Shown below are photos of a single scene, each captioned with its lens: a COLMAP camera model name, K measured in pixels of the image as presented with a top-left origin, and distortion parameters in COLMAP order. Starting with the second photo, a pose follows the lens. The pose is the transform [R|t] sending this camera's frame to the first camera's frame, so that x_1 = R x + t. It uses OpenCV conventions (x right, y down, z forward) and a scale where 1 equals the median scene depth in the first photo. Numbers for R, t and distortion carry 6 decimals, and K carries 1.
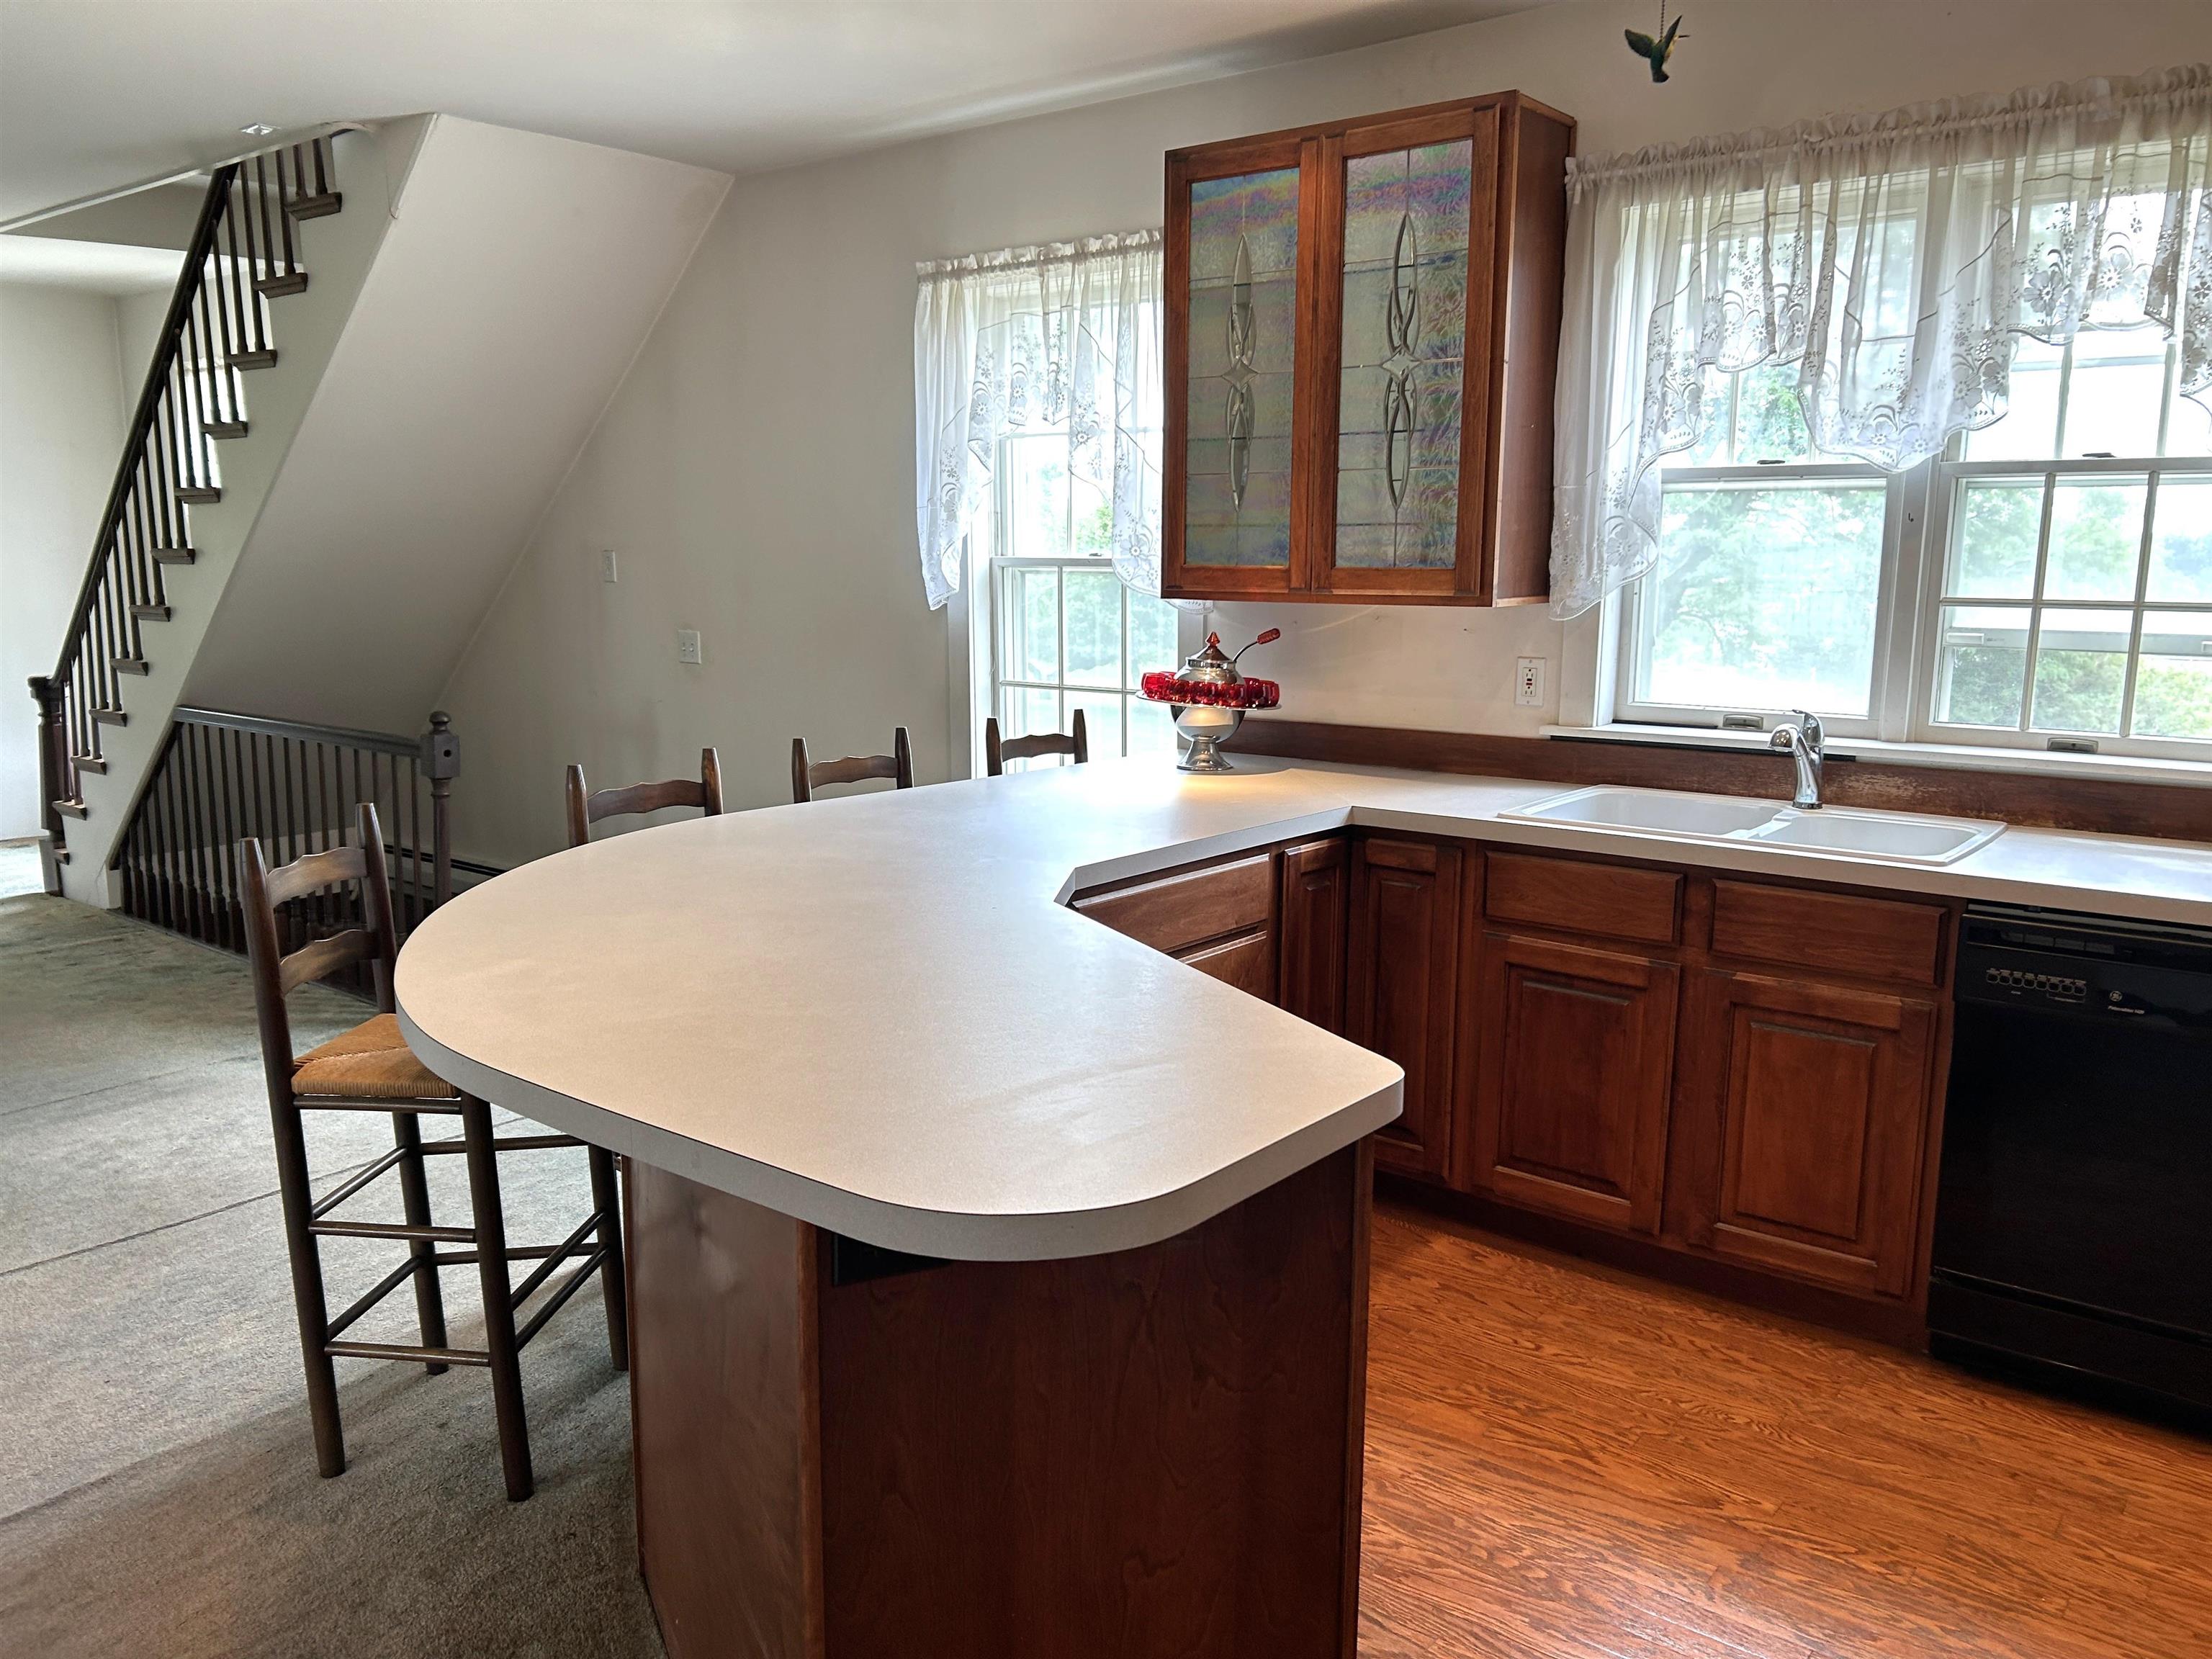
lens RADIAL K [[1651.4, 0, 1113.5], [0, 1651.4, 836.7], [0, 0, 1]] dist [0.029905, -0.031428]
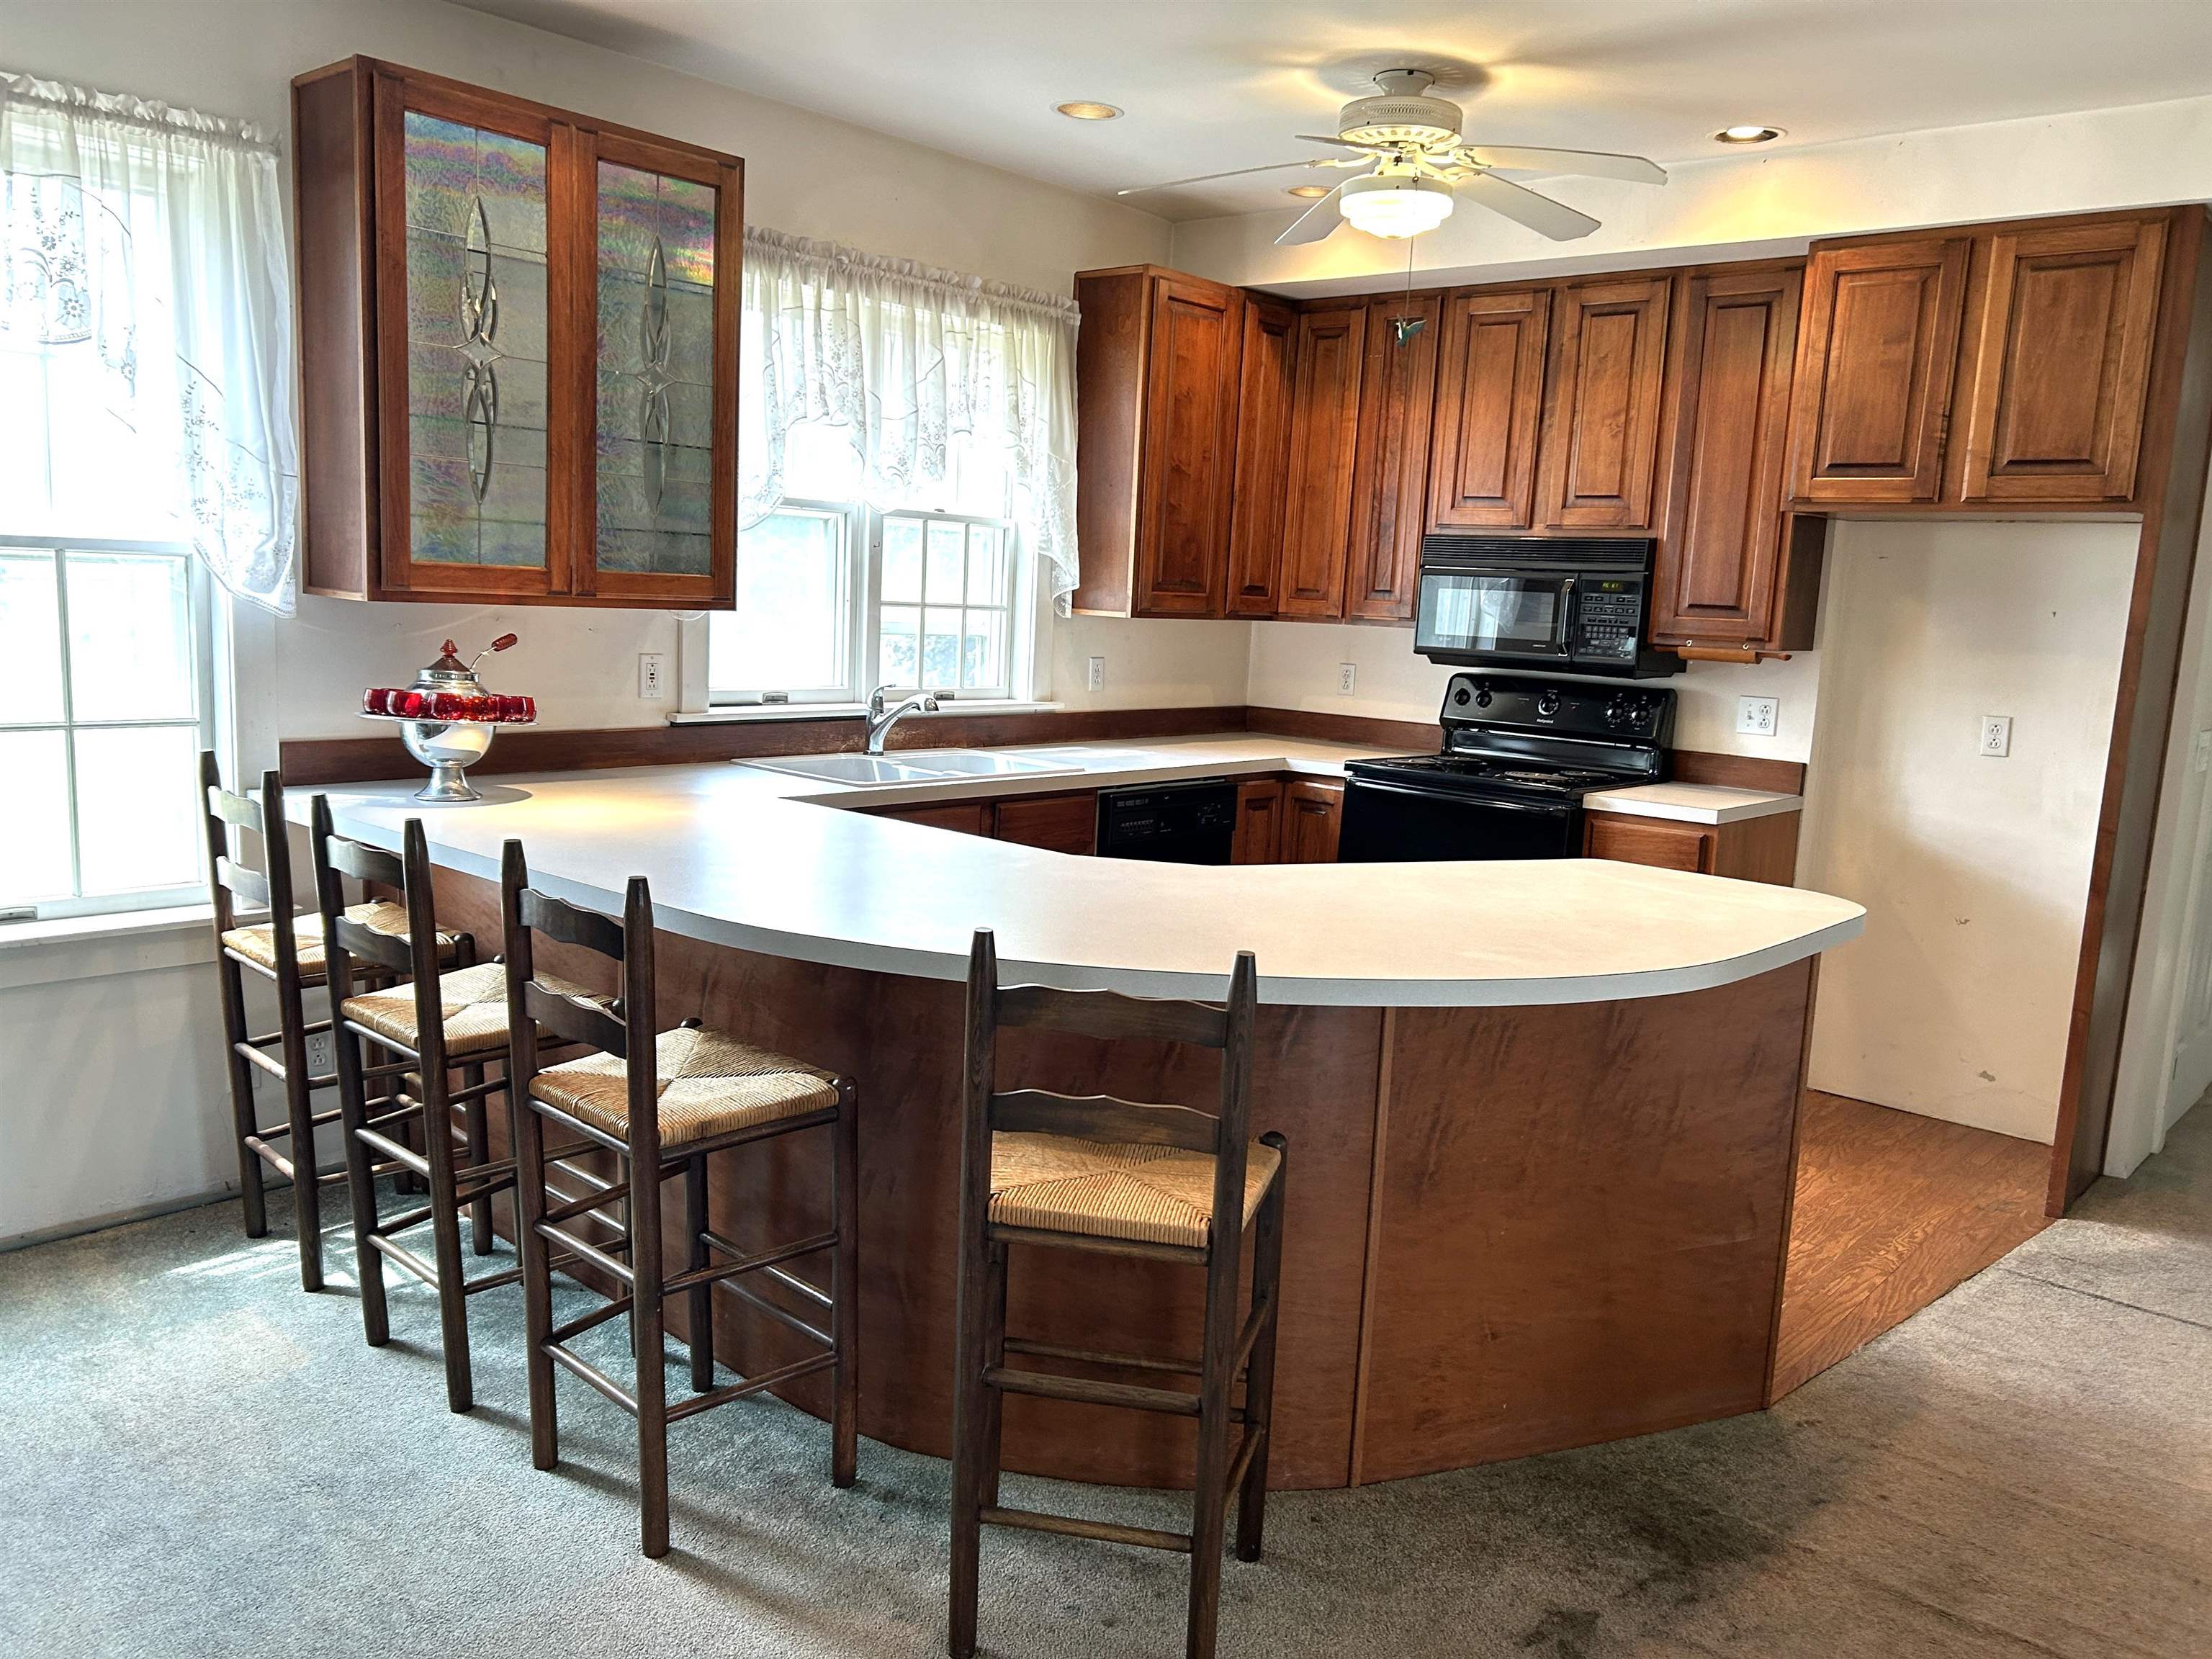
lens RADIAL K [[1651.4, 0, 1122.1], [0, 1651.4, 845.7], [0, 0, 1]] dist [0.029905, -0.031428]
pose [[0.074303, -0.159372, 0.984418, -0.837317], [0.120312, 0.981369, 0.149797, -0.112136], [-0.989952, 0.107307, 0.092093, 0.614627]]
